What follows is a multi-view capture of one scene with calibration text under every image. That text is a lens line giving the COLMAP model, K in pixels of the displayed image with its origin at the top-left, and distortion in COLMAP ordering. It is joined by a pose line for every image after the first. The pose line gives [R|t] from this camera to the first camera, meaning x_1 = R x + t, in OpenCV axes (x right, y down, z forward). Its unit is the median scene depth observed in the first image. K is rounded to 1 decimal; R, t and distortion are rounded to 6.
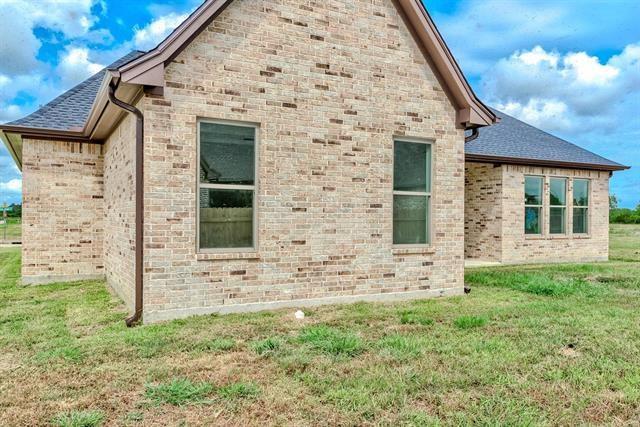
lens RADIAL K [[507.6, 0, 321.1], [0, 507.6, 216.0], [0, 0, 1]] dist [0.033706, 0.001079]
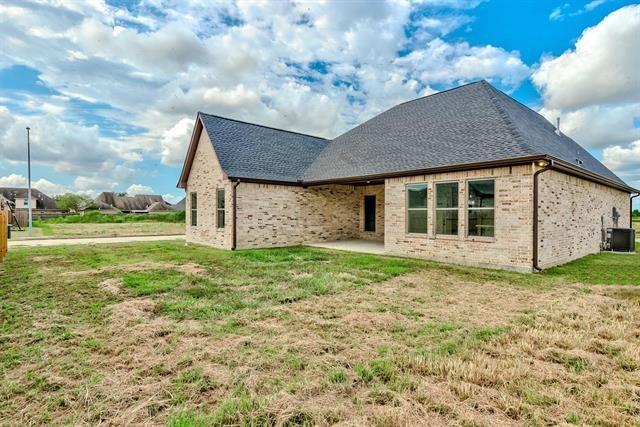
lens RADIAL K [[343.5, 0, 315.9], [0, 343.5, 215.1], [0, 0, 1]] dist [-0.000039, 0.000153]
pose [[0.213469, -0.001527, -0.976949, 2.042782], [0.001864, 0.999998, -0.001156, -0.009993], [0.976948, -0.001574, 0.213472, 1.091134]]
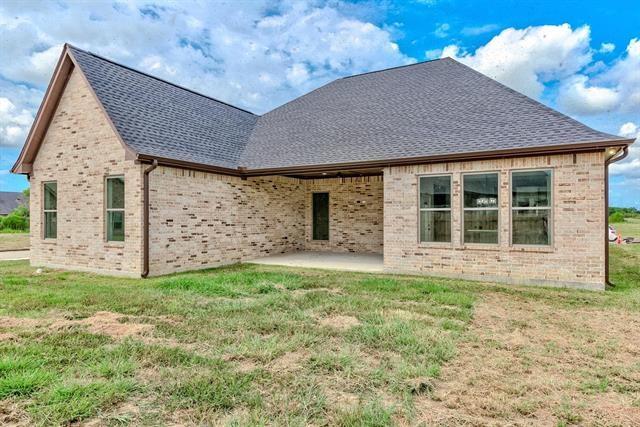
lens RADIAL K [[403.8, 0, 321.0], [0, 403.8, 214.7], [0, 0, 1]] dist [0.016725, -0.001649]
pose [[0.537001, -0.012602, -0.843488, 1.596996], [0.008493, 0.999918, -0.009532, -0.010818], [0.843539, -0.002045, 0.537064, 0.850962]]
